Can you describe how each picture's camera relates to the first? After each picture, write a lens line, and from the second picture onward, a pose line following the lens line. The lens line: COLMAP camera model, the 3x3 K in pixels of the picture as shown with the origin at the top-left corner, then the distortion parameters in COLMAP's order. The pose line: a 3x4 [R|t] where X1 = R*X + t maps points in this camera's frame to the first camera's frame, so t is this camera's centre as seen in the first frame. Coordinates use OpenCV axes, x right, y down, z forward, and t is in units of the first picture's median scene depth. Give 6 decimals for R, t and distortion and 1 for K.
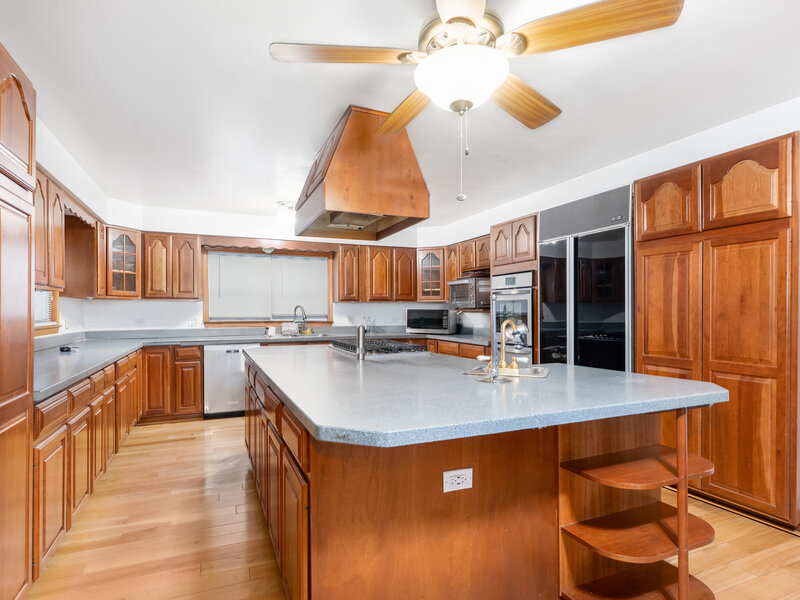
lens RADIAL K [[434.6, 0, 391.1], [0, 434.6, 313.0], [0, 0, 1]] dist [0.001006, 0.000965]
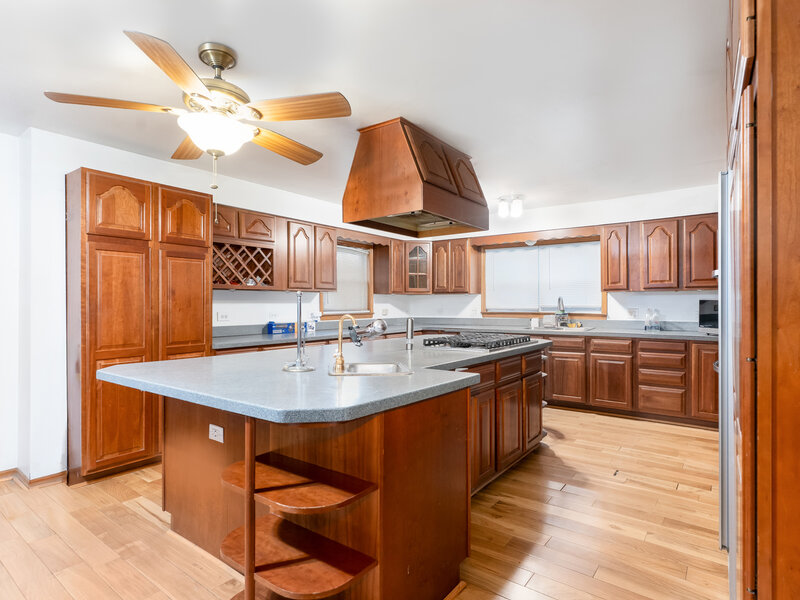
lens RADIAL K [[438.7, 0, 400.0], [0, 438.7, 300.0], [0, 0, 1]] dist [0.000958, 0.000820]
pose [[0.512757, -0.005514, -0.858516, 0.740480], [-0.000341, 0.999978, -0.006626, -0.007423], [0.858534, 0.003690, 0.512743, 0.366716]]
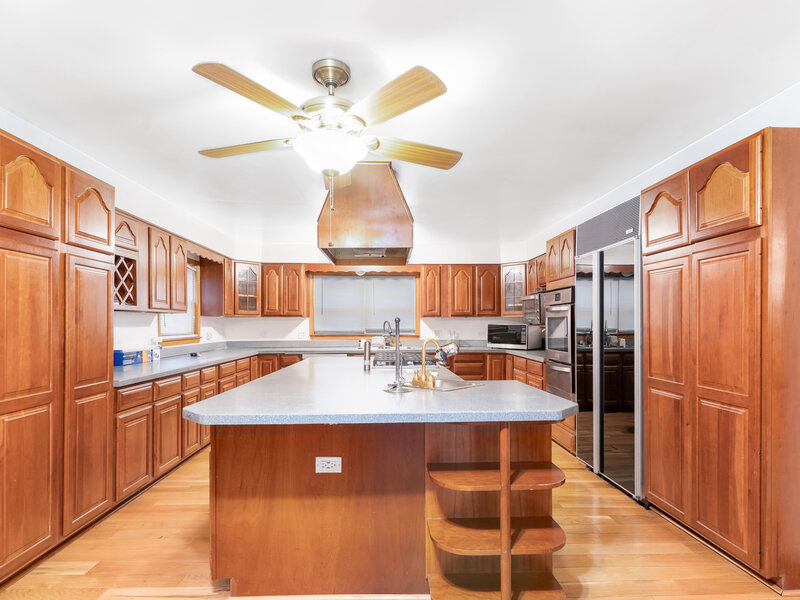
lens RADIAL K [[432.7, 0, 398.4], [0, 432.7, 324.2], [0, 0, 1]] dist [0.001785, 0.001103]
pose [[0.934307, 0.000923, -0.356468, 0.369876], [-0.001651, 0.999997, -0.001739, -0.012811], [0.356465, 0.002213, 0.934306, -0.054347]]
